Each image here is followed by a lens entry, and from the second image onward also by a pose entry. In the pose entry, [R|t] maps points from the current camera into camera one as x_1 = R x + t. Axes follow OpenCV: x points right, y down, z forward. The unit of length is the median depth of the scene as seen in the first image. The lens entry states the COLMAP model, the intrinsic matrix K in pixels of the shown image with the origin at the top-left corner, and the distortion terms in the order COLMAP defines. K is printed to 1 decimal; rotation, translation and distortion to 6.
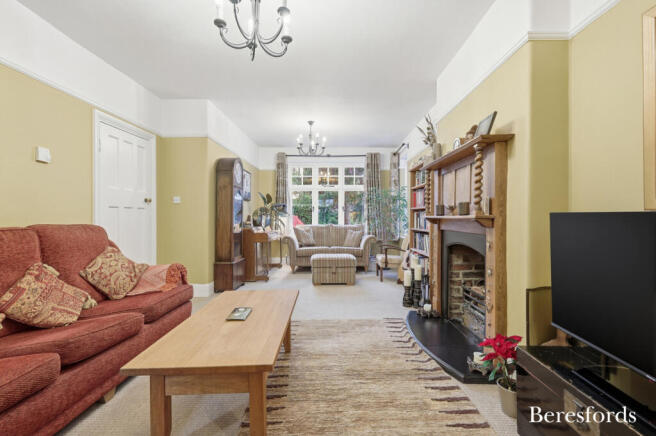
lens RADIAL K [[287.1, 0, 329.7], [0, 287.1, 219.8], [0, 0, 1]] dist [-0.002254, -0.000464]
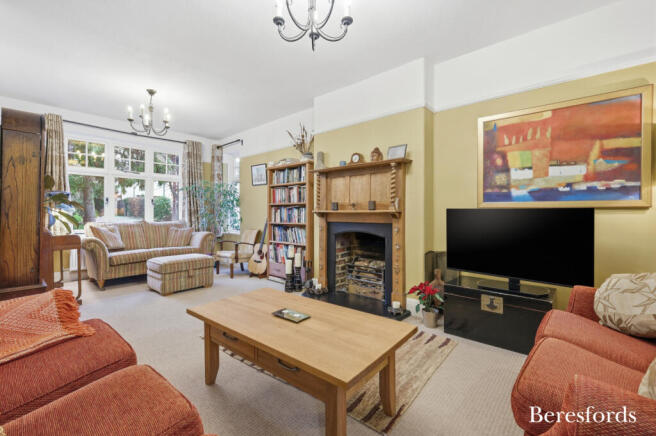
lens RADIAL K [[287.1, 0, 329.4], [0, 287.1, 214.1], [0, 0, 1]] dist [-0.002254, -0.000464]
pose [[0.648902, -0.002159, 0.760869, -0.364507], [0.006645, 0.999974, -0.002829, 0.003231], [-0.760843, 0.006892, 0.648899, 0.121647]]
